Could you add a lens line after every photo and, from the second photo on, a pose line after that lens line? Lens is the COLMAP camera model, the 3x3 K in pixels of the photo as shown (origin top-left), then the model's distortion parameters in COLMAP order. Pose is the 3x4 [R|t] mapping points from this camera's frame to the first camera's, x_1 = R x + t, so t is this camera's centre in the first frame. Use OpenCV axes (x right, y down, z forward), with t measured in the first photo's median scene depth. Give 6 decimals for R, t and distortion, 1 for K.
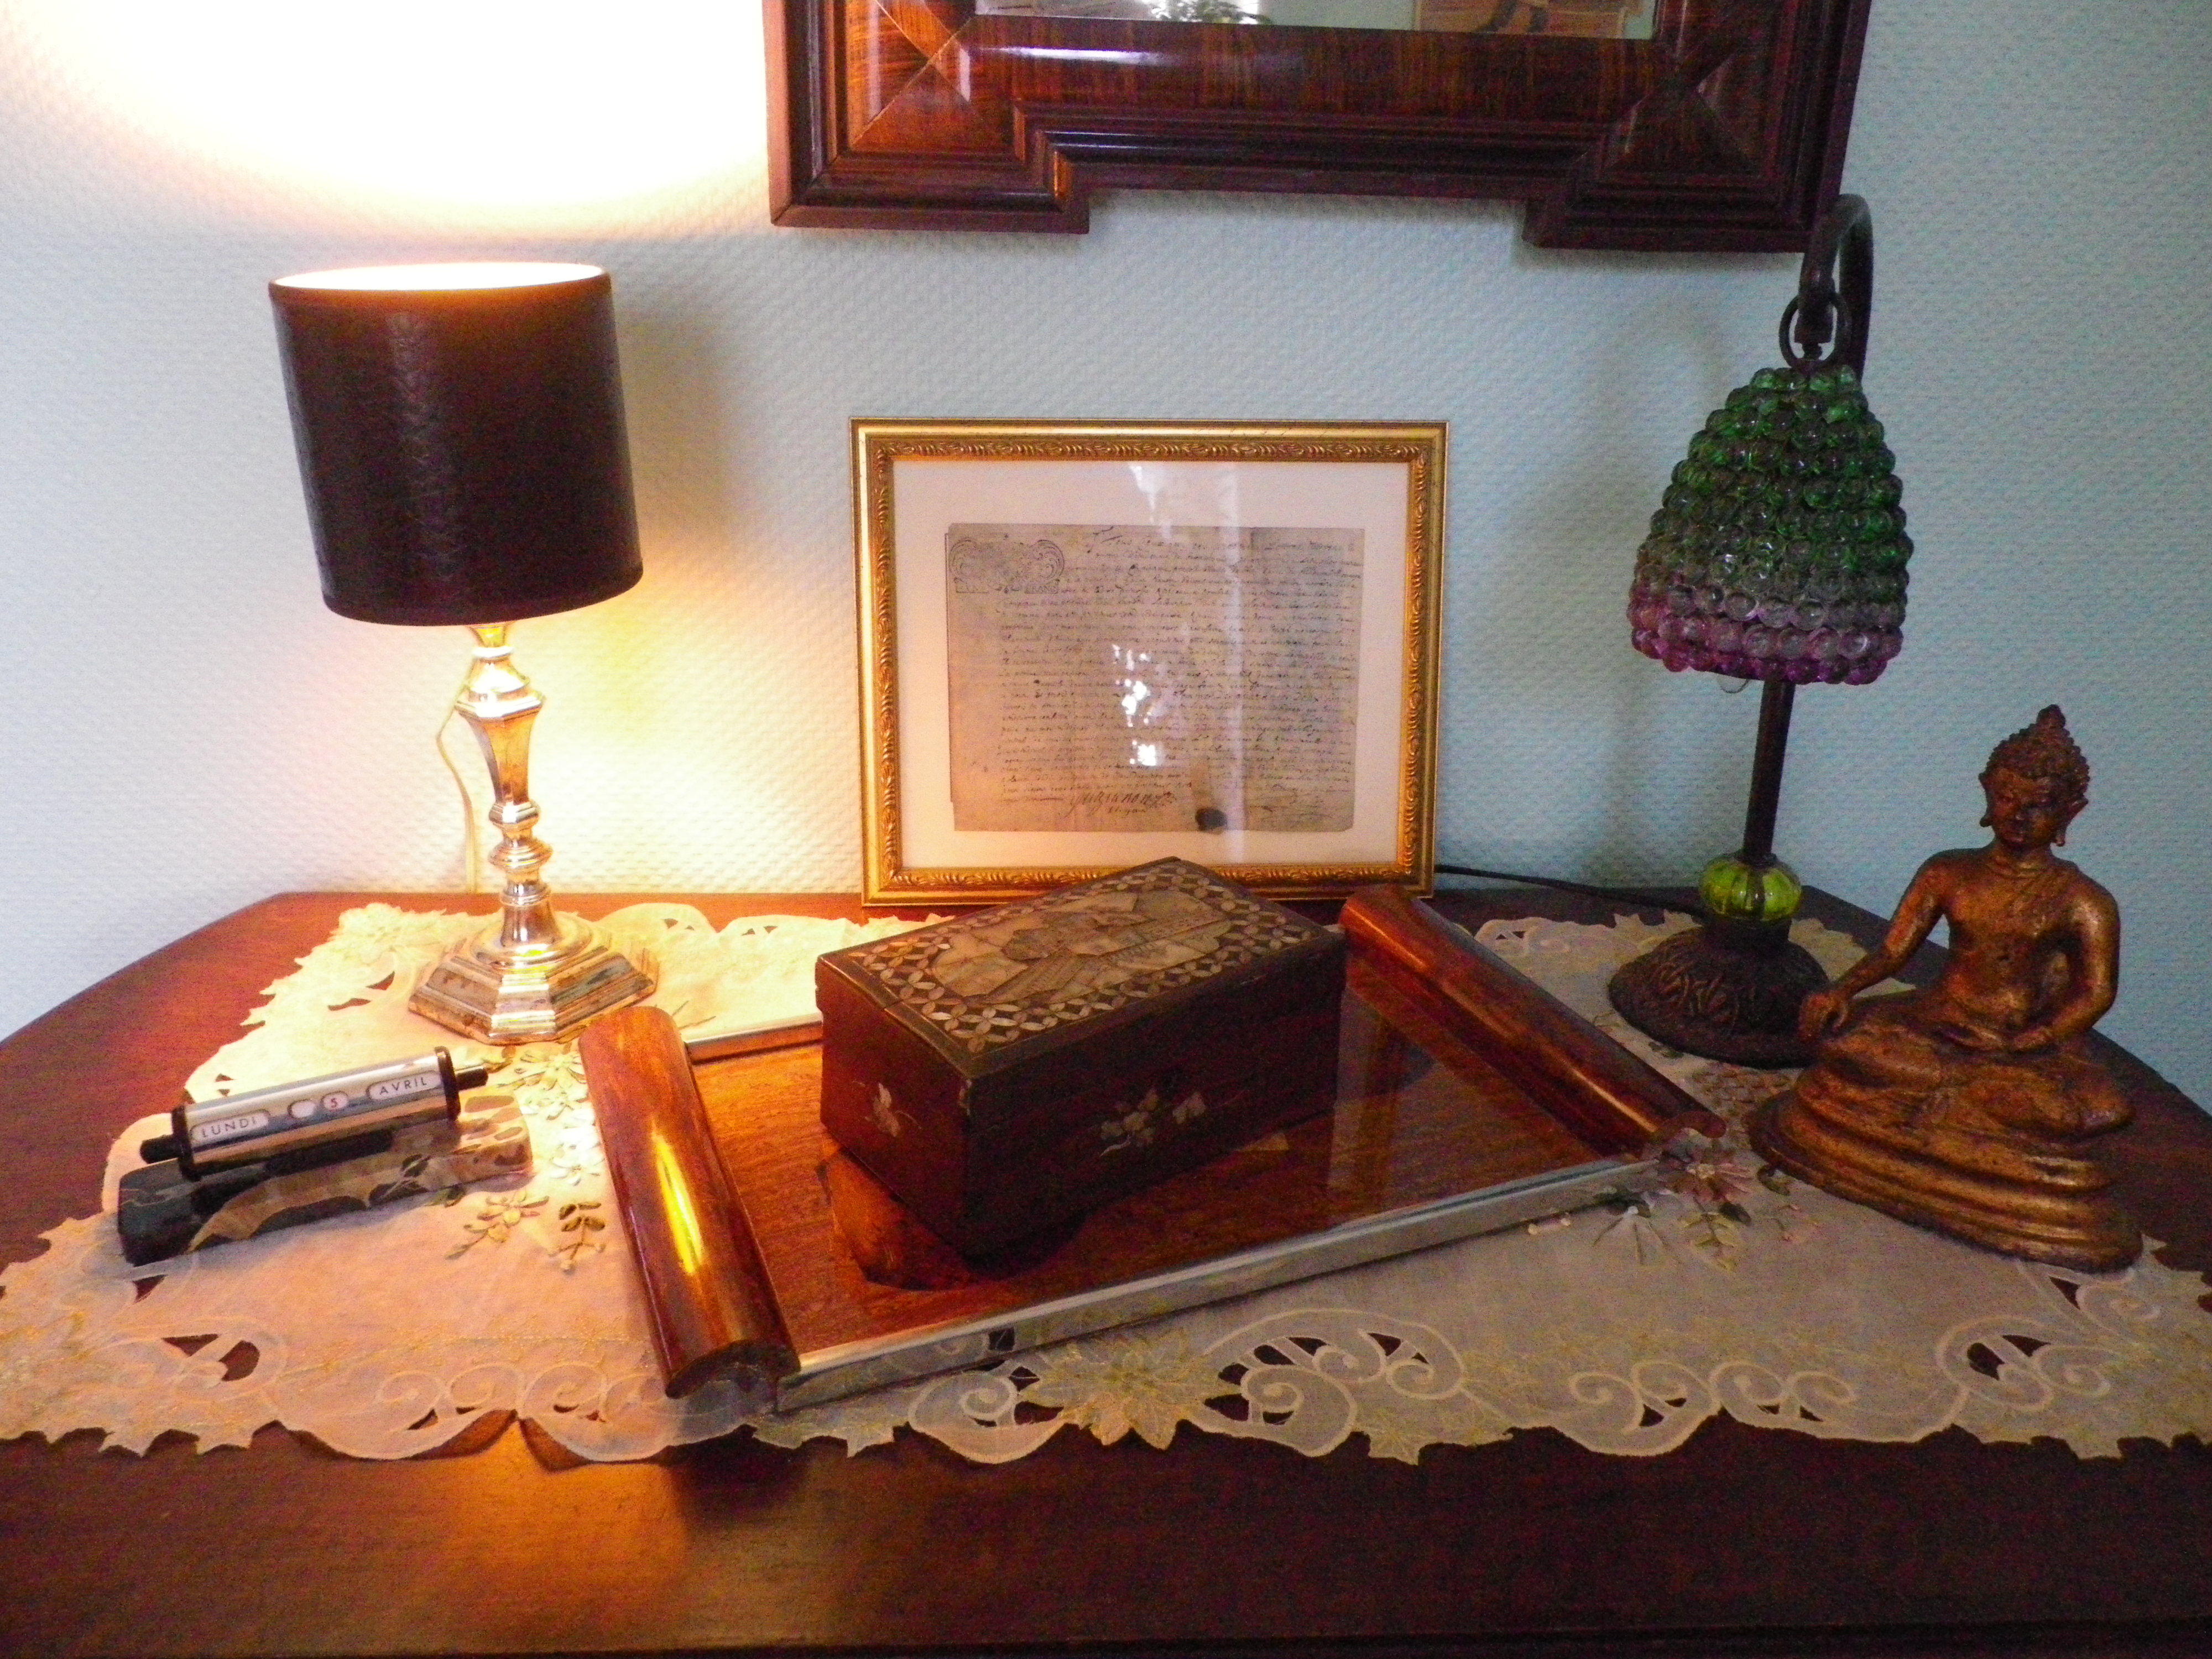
lens RADIAL K [[1738.7, 0, 1106.0], [0, 1738.7, 829.5], [0, 0, 1]] dist [-0.024281, 0.007733]
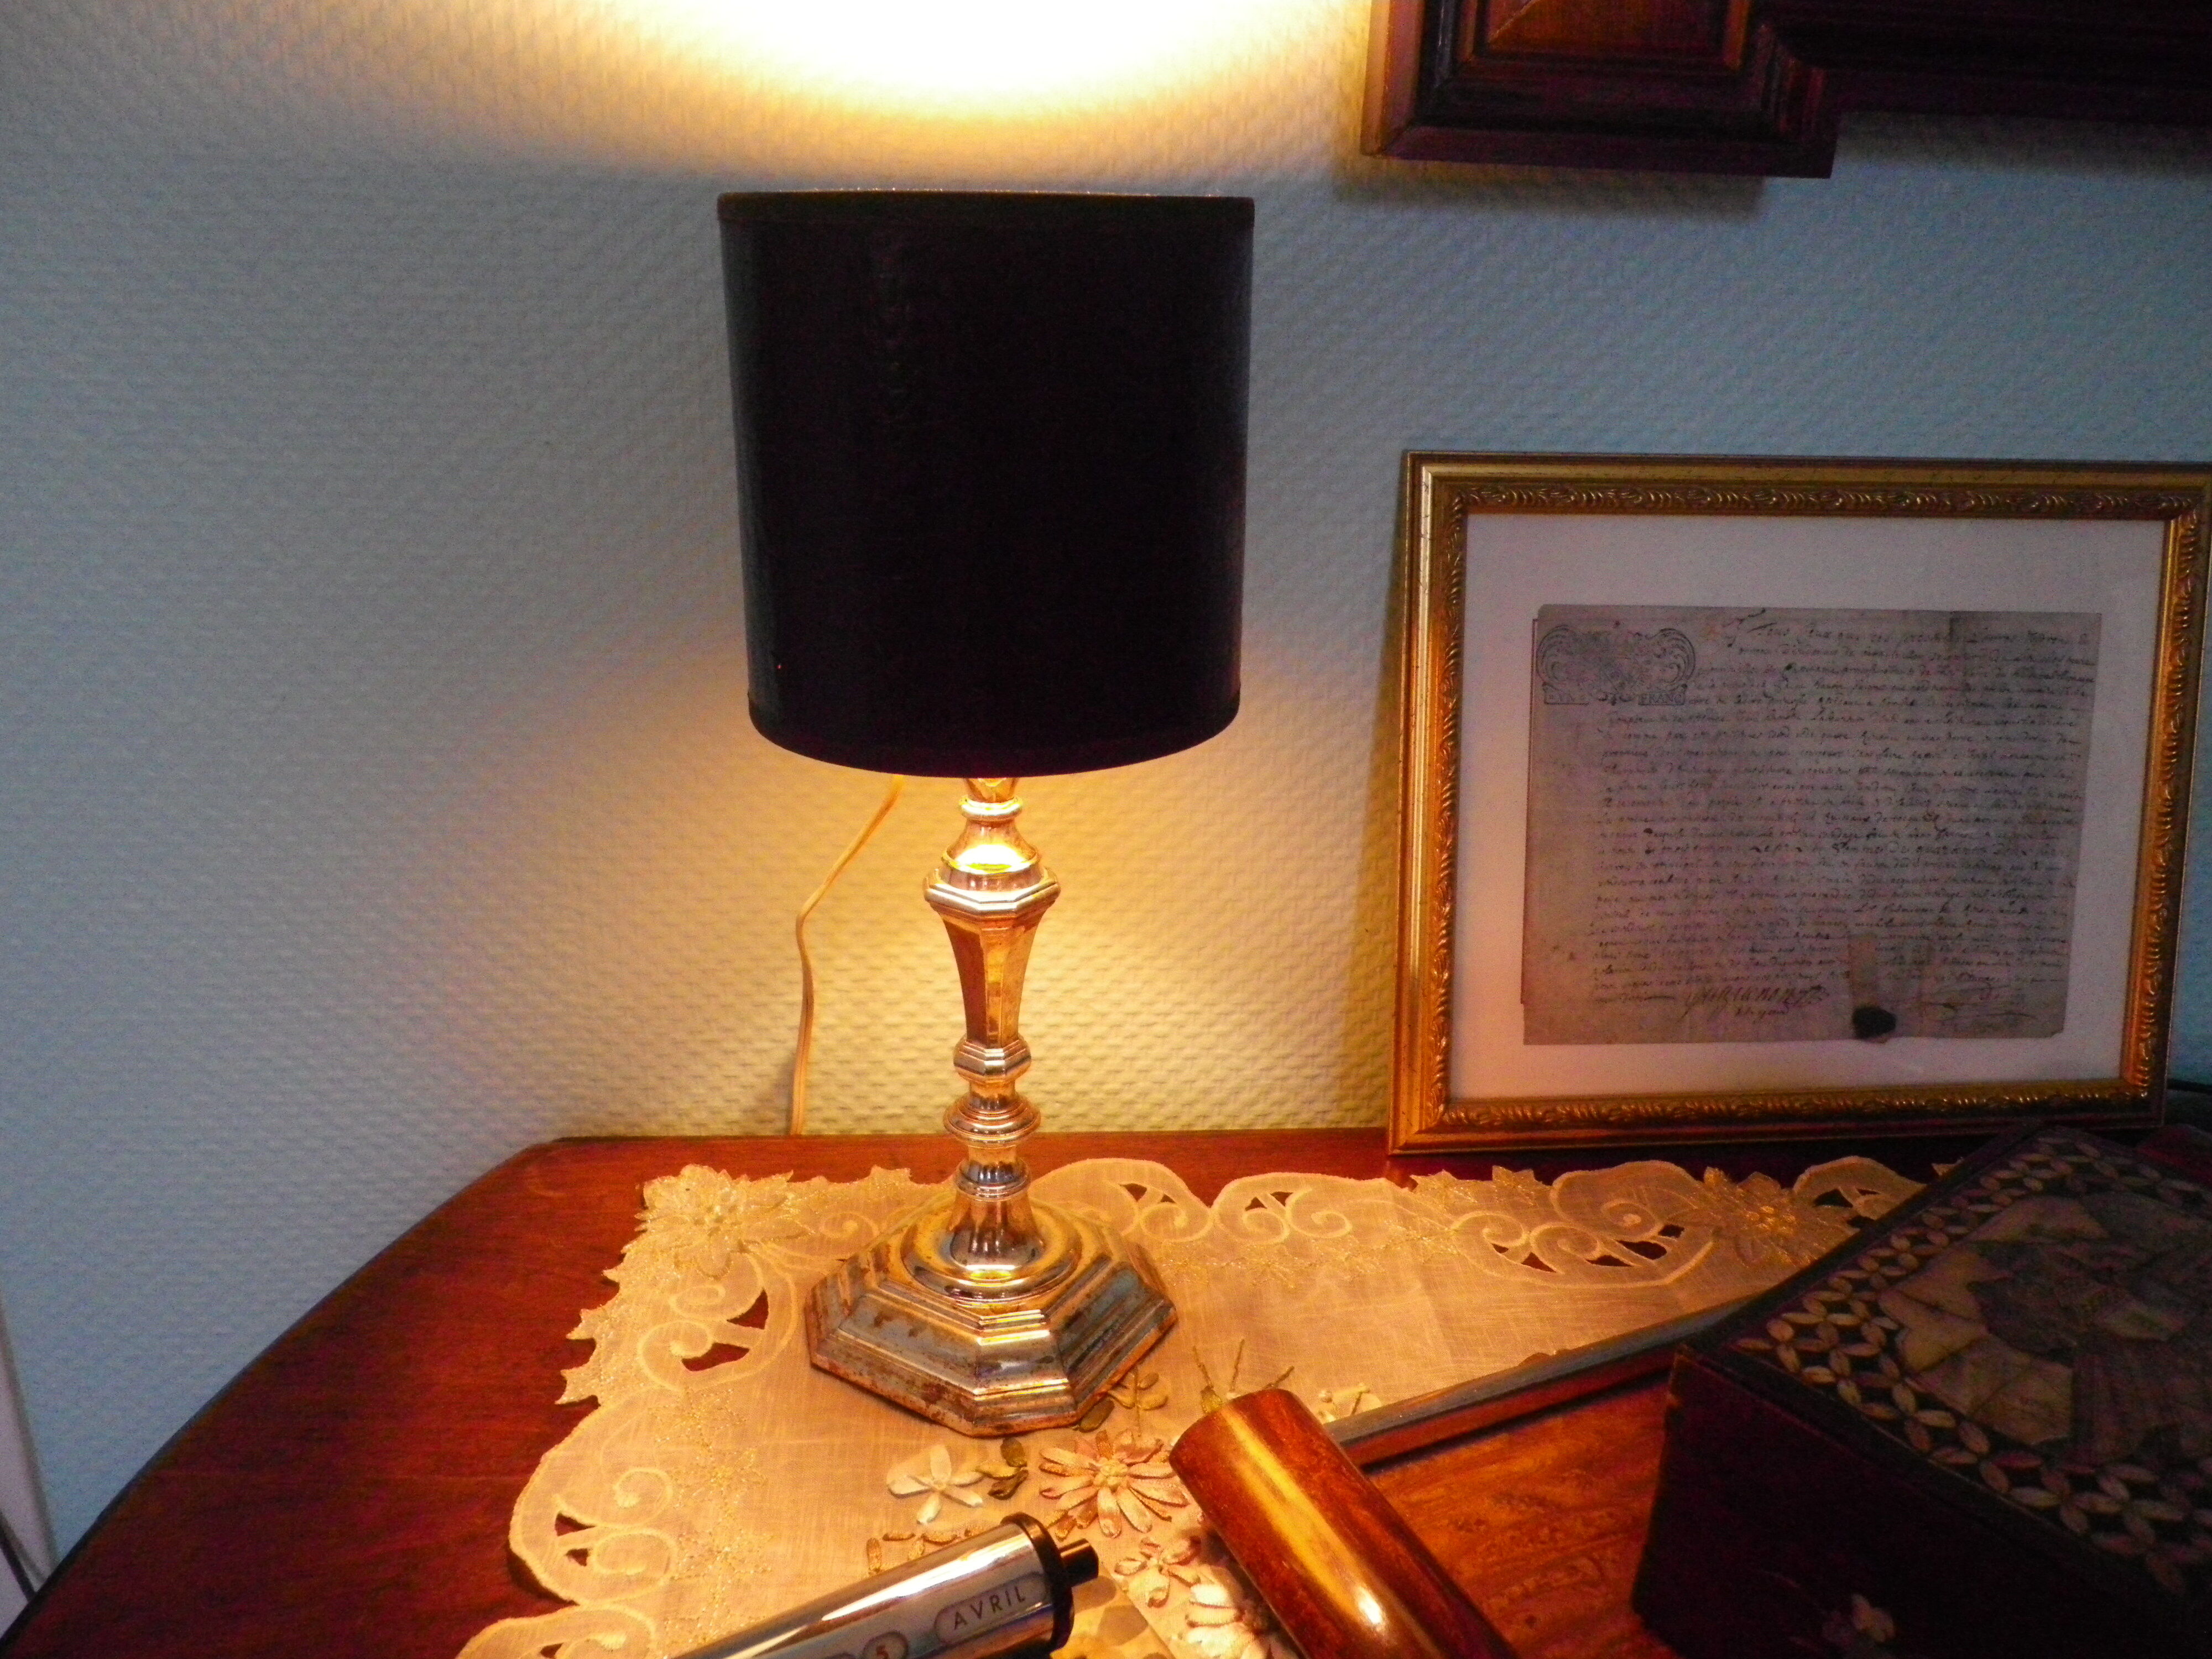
lens RADIAL K [[1738.7, 0, 1106.0], [0, 1738.7, 829.5], [0, 0, 1]] dist [-0.024281, 0.007733]
pose [[0.999338, -0.004313, 0.036114, -0.283132], [0.005876, 0.999046, -0.043266, -0.057068], [-0.035893, 0.043449, 0.998411, 0.315526]]
